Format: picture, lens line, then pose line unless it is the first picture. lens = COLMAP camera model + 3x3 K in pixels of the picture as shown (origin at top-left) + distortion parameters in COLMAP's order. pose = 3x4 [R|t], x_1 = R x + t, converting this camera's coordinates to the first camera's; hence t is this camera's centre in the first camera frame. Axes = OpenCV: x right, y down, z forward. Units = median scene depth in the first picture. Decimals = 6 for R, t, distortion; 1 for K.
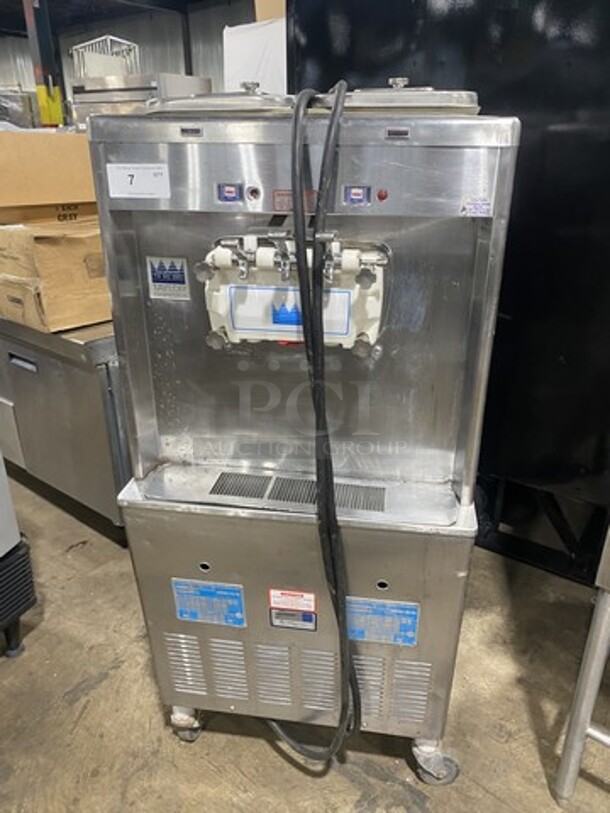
lens RADIAL K [[609.3, 0, 303.9], [0, 609.3, 409.7], [0, 0, 1]] dist [0.014998, -0.034482]
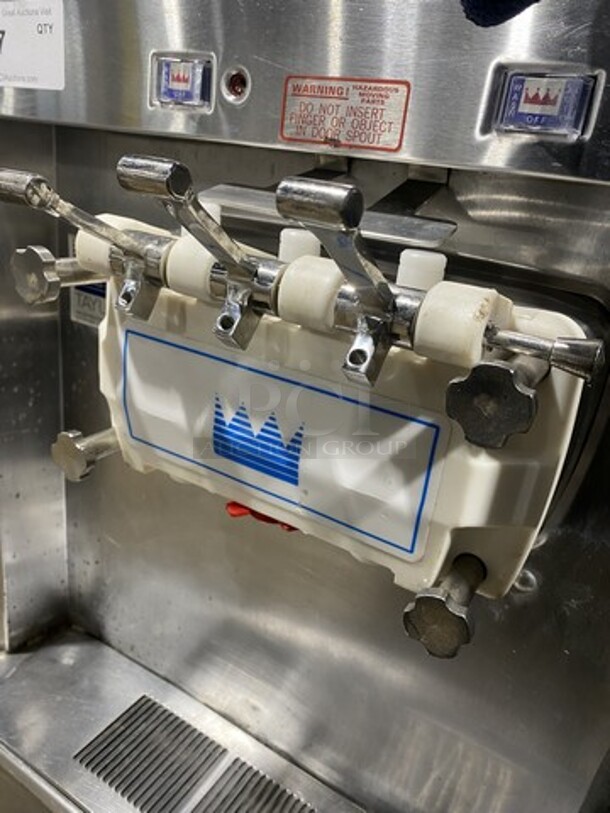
lens RADIAL K [[609.3, 0, 301.5], [0, 609.3, 402.0], [0, 0, 1]] dist [0.014998, -0.034482]
pose [[0.915360, 0.235505, -0.326580, 0.102146], [-0.254692, 0.966879, -0.016628, -0.176275], [0.311847, 0.098398, 0.945023, 0.671548]]
